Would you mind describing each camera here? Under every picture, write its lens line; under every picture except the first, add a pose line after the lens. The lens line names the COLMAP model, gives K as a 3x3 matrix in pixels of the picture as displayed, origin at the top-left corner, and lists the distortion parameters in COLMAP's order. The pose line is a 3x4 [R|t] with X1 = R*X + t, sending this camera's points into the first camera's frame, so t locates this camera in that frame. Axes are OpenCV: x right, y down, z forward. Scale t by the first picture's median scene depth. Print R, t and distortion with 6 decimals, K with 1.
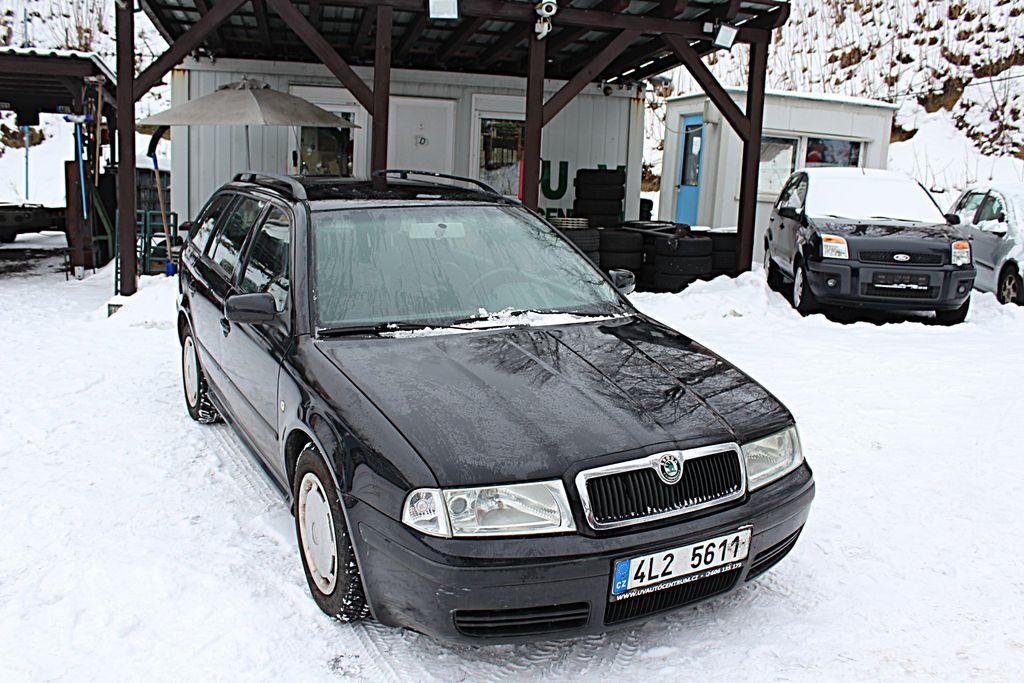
lens RADIAL K [[864.3, 0, 512.0], [0, 864.3, 341.5], [0, 0, 1]] dist [-0.152535, 0.137465]
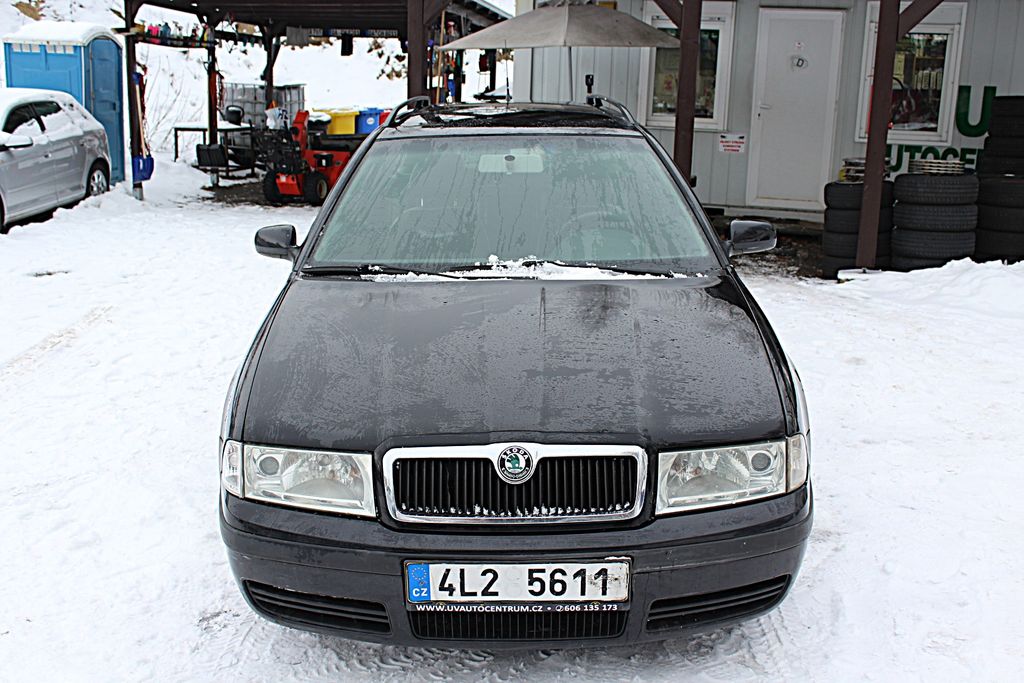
lens RADIAL K [[986.5, 0, 444.4], [0, 986.5, 340.2], [0, 0, 1]] dist [-0.084029, 0.026732]
pose [[0.880501, 0.095271, -0.464372, 0.531174], [-0.075185, 0.995263, 0.061629, -0.015842], [0.468044, -0.019351, 0.883493, 0.169453]]
